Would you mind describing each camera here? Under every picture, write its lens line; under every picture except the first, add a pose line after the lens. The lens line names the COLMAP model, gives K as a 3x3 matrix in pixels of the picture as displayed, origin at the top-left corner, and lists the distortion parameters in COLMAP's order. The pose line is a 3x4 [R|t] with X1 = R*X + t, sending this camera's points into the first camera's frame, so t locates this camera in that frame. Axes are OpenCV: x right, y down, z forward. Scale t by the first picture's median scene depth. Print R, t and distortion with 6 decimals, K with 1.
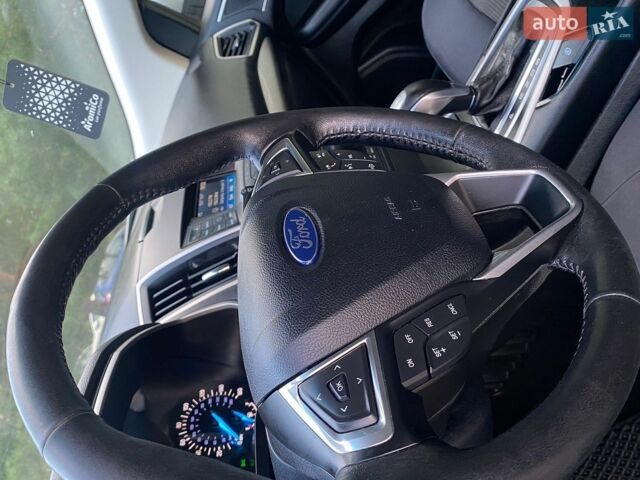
lens RADIAL K [[576.5, 0, 311.4], [0, 576.5, 229.0], [0, 0, 1]] dist [0.010226, 0.002591]
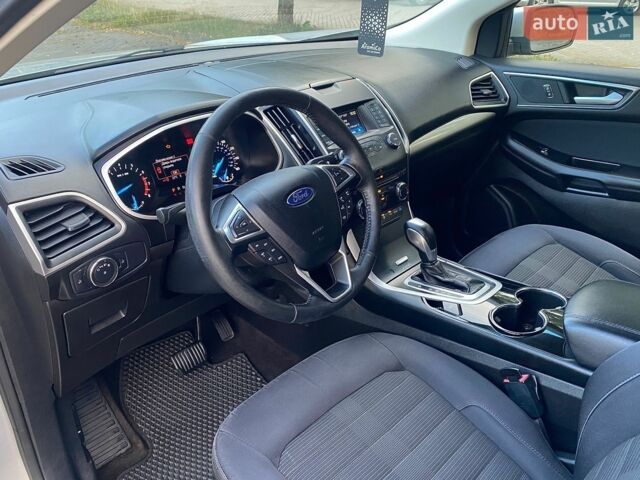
lens RADIAL K [[556.5, 0, 320.0], [0, 556.5, 240.0], [0, 0, 1]] dist [0.080480, -0.167535]
pose [[0.210622, 0.971494, 0.108805, -0.041403], [-0.964628, 0.188493, 0.184294, -0.254865], [0.158531, -0.143772, 0.976830, -0.723003]]
